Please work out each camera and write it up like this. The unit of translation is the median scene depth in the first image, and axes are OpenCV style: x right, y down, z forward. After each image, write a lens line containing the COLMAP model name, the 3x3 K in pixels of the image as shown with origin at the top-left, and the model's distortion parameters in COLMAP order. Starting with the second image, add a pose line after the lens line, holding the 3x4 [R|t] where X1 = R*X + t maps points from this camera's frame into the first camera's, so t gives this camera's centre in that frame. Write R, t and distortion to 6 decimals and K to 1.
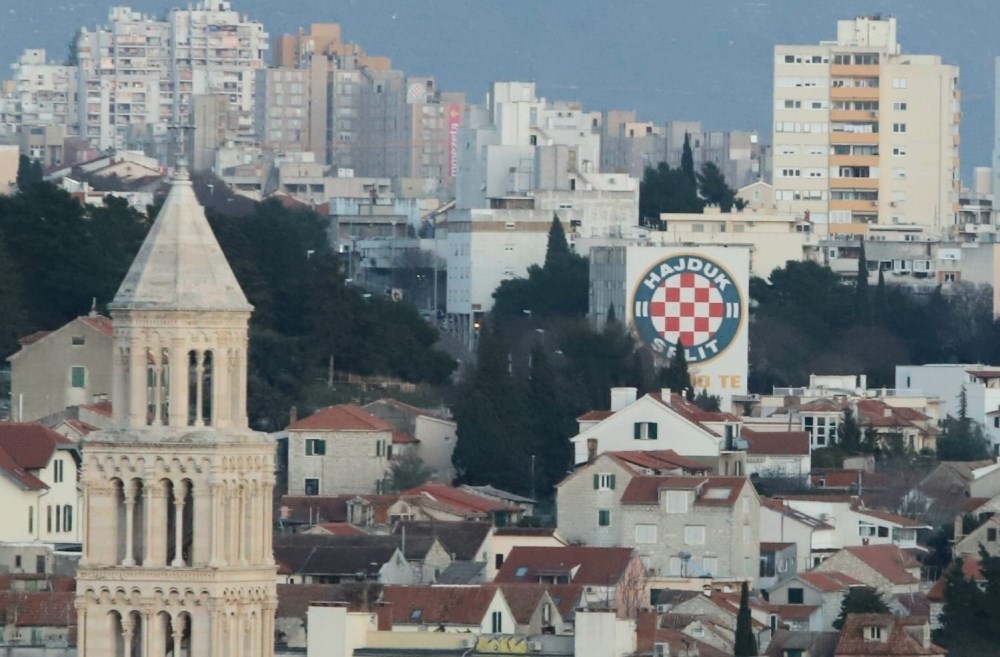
lens RADIAL K [[504.0, 0, 500.0], [0, 504.0, 328.5], [0, 0, 1]] dist [0.001332, -0.000656]
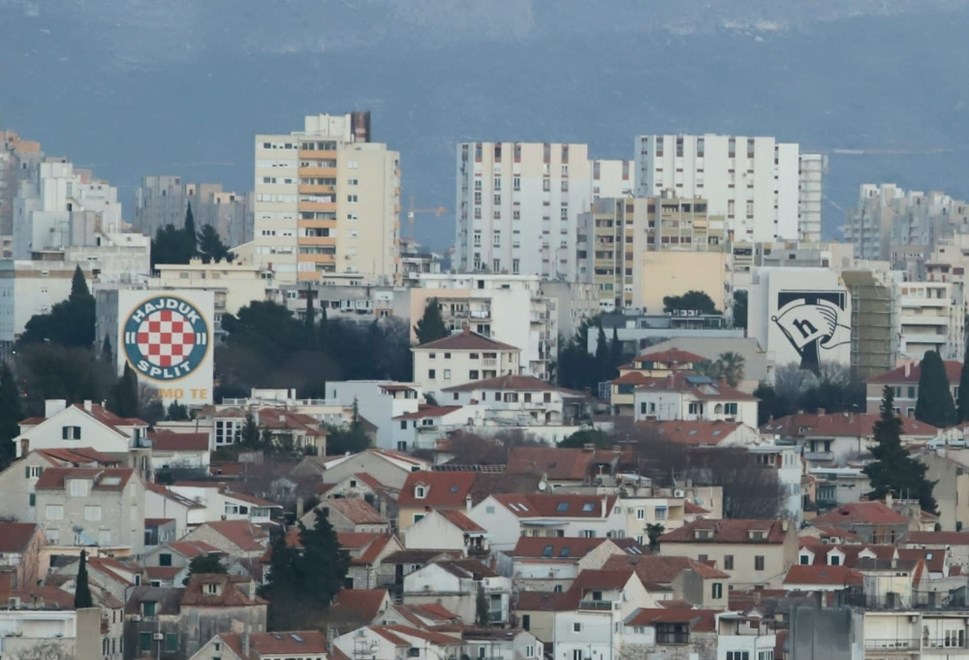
lens RADIAL K [[388.2, 0, 484.5], [0, 388.2, 344.3], [0, 0, 1]] dist [0.002085, 0.000070]
pose [[0.999995, 0.000404, 0.002975, 1.189770], [-0.000404, 1.000000, 0.000208, -0.022779], [-0.002975, -0.000209, 0.999996, -0.005670]]
